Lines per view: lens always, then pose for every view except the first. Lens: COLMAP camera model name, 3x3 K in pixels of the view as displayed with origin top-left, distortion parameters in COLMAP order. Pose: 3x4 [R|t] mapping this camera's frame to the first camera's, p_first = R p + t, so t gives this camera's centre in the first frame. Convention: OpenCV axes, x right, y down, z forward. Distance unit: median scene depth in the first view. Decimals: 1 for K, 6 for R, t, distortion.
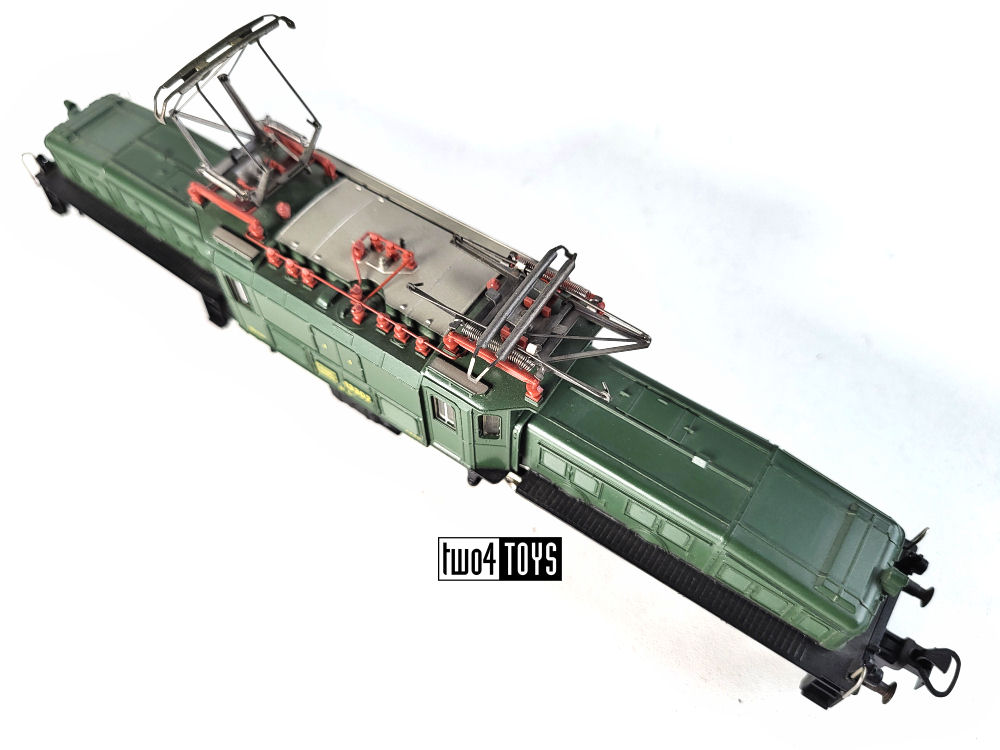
lens RADIAL K [[790.4, 0, 498.1], [0, 790.4, 356.5], [0, 0, 1]] dist [-0.025370, 0.000056]
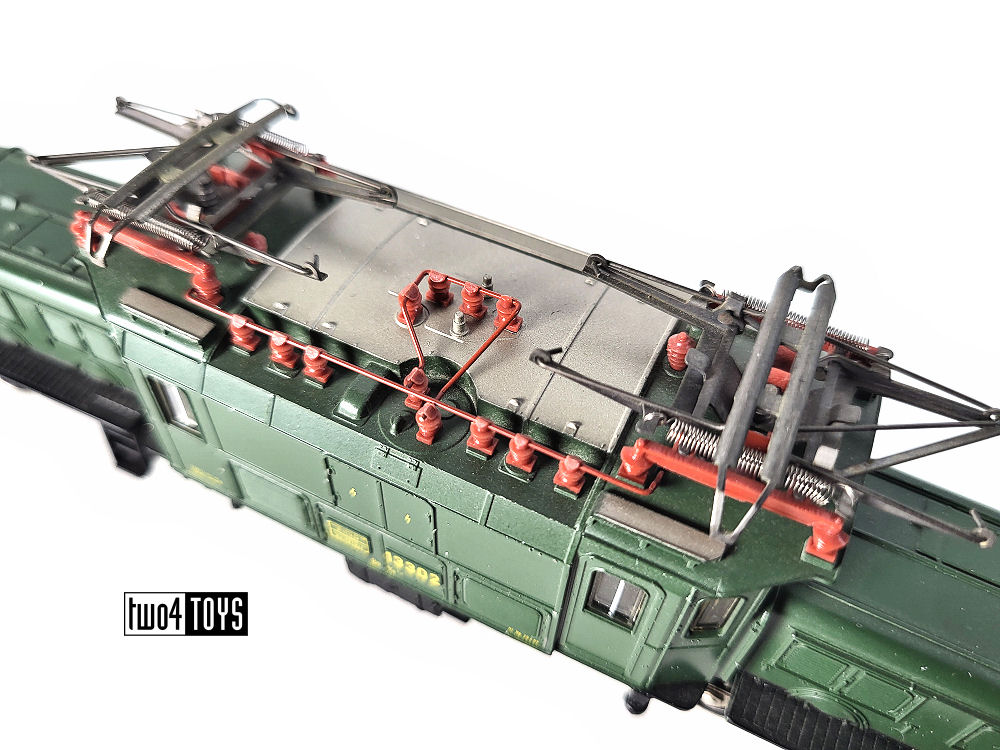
lens RADIAL K [[790.4, 0, 498.1], [0, 790.4, 356.5], [0, 0, 1]] dist [-0.025370, 0.000056]
pose [[0.987323, -0.088218, 0.131952, -0.190574], [0.104321, 0.987208, -0.120570, -0.029553], [-0.119628, 0.132807, 0.983896, 0.471958]]
